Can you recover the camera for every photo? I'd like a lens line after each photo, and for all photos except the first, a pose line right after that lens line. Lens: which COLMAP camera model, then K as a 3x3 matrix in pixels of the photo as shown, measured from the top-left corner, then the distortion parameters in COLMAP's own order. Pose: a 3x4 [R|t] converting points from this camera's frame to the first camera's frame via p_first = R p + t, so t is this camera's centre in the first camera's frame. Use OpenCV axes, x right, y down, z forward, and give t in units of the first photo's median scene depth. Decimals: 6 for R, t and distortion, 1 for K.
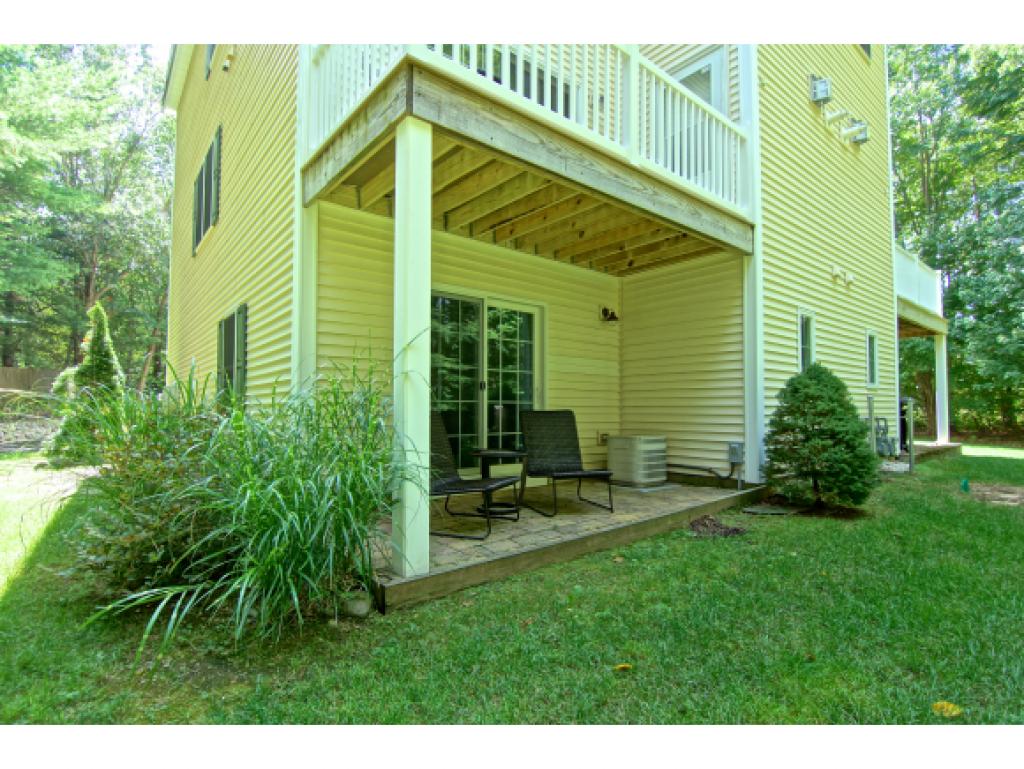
lens RADIAL K [[508.7, 0, 512.4], [0, 508.7, 395.7], [0, 0, 1]] dist [-0.036742, -0.000091]
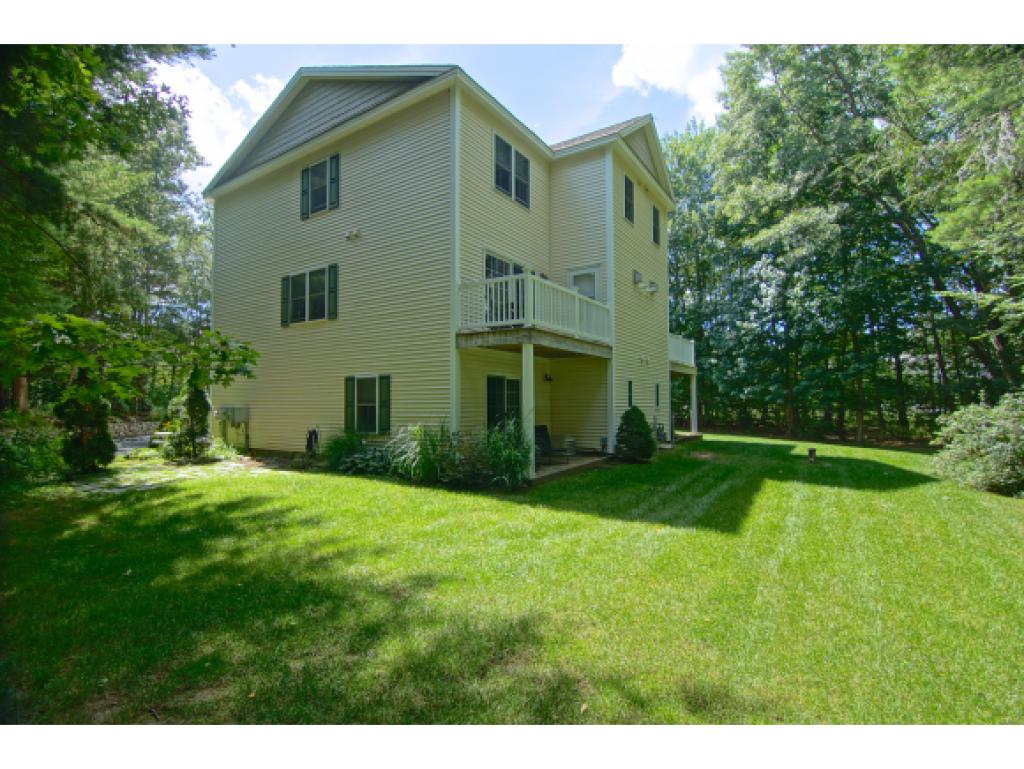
lens RADIAL K [[483.6, 0, 512.0], [0, 483.6, 384.5], [0, 0, 1]] dist [0.000587, 0.000007]
pose [[0.954201, 0.006279, 0.299100, -0.665034], [-0.002836, 0.999925, -0.011943, -0.126412], [-0.299153, 0.010547, 0.954147, -1.065163]]
